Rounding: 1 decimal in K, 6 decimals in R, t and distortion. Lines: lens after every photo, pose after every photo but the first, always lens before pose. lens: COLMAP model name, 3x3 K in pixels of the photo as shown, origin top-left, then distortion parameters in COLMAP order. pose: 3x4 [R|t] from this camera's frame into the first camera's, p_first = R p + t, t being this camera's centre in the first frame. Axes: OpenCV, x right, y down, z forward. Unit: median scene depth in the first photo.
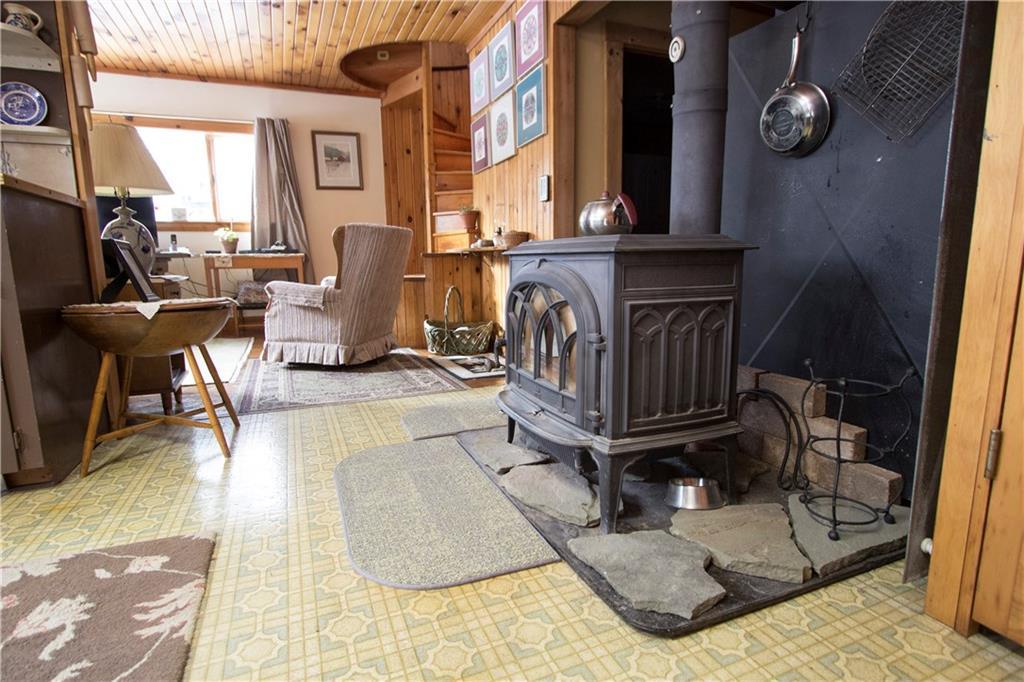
lens RADIAL K [[533.1, 0, 507.5], [0, 533.1, 342.8], [0, 0, 1]] dist [-0.006362, -0.001099]
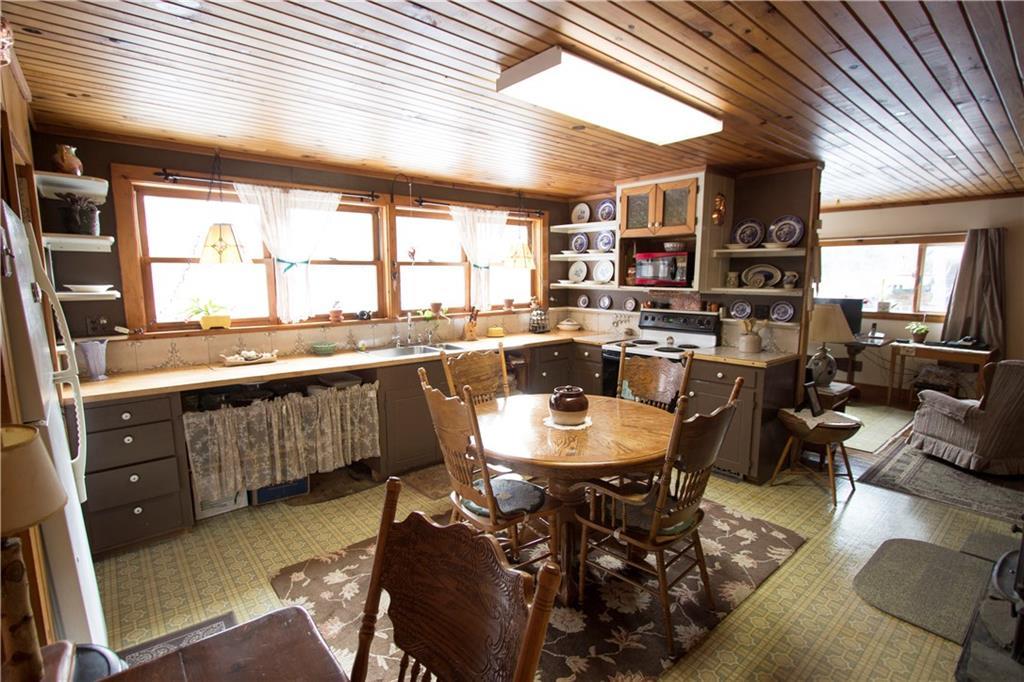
lens RADIAL K [[483.9, 0, 509.5], [0, 483.9, 338.7], [0, 0, 1]] dist [-0.016970, 0.001643]
pose [[0.310763, 0.133892, -0.941010, 0.340413], [-0.156395, 0.983738, 0.088323, -0.181215], [0.937532, 0.119722, 0.326649, -0.383258]]
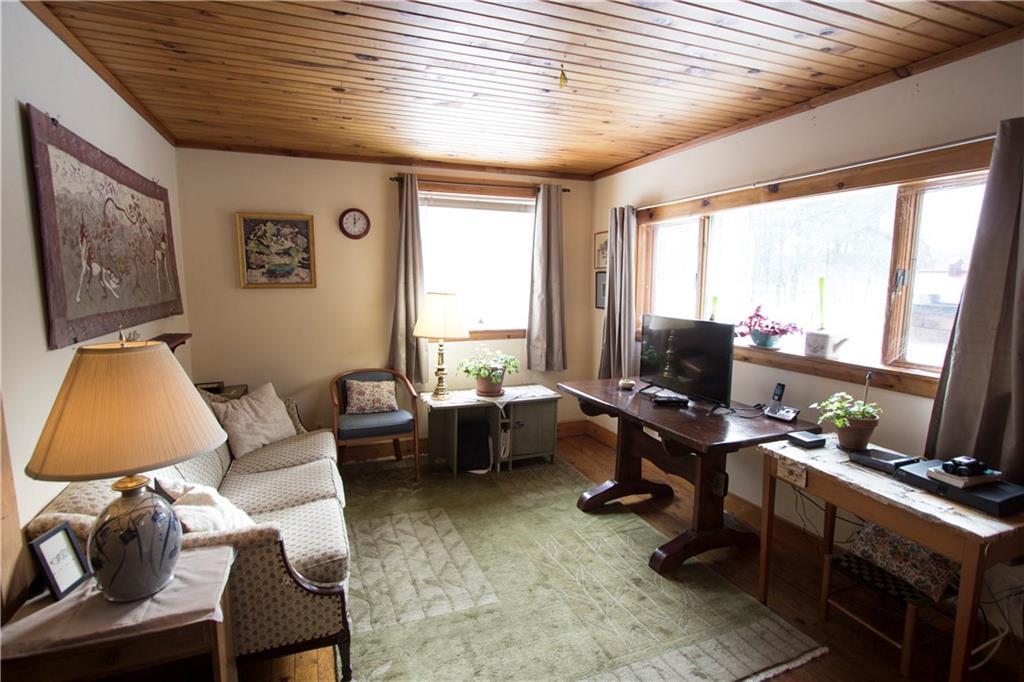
lens RADIAL K [[508.1, 0, 521.9], [0, 508.1, 345.2], [0, 0, 1]] dist [-0.001075, 0.000115]
pose [[0.017937, 0.152225, -0.988183, -0.151821], [-0.165896, 0.975096, 0.147198, -0.395326], [0.985980, 0.161295, 0.042744, 0.996616]]
